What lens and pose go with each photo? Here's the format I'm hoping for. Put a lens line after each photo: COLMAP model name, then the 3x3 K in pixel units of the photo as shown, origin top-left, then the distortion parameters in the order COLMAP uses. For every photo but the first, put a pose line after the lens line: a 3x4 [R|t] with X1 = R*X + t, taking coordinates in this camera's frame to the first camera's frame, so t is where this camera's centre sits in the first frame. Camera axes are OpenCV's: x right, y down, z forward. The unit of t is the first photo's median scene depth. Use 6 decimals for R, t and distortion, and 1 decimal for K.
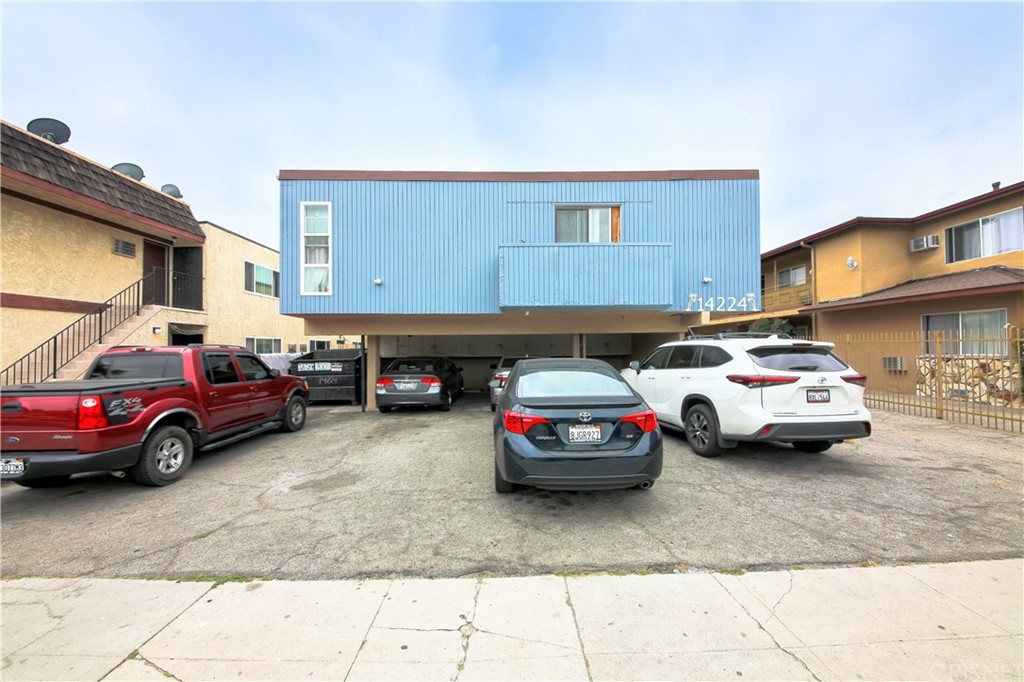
lens RADIAL K [[418.8, 0, 512.0], [0, 418.8, 341.0], [0, 0, 1]] dist [0.001433, -0.012854]
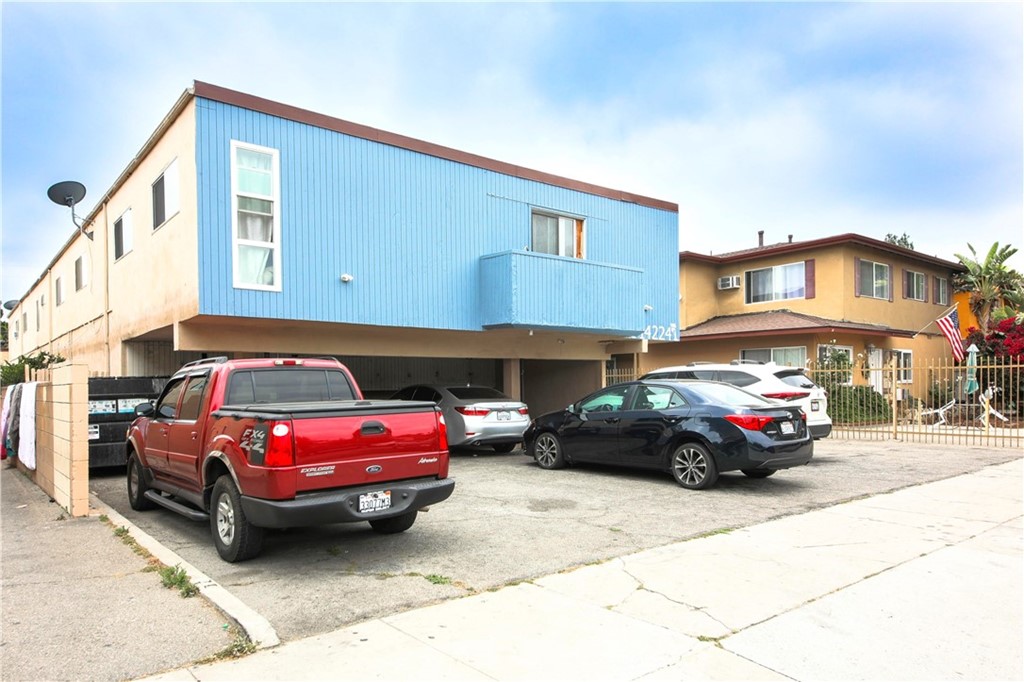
lens RADIAL K [[692.5, 0, 512.0], [0, 692.5, 395.7], [0, 0, 1]] dist [0.003494, -0.000159]
pose [[0.787802, -0.007805, 0.615880, -0.811914], [-0.006593, 0.999756, 0.021103, 0.030752], [-0.615894, -0.020685, 0.787558, -0.100509]]
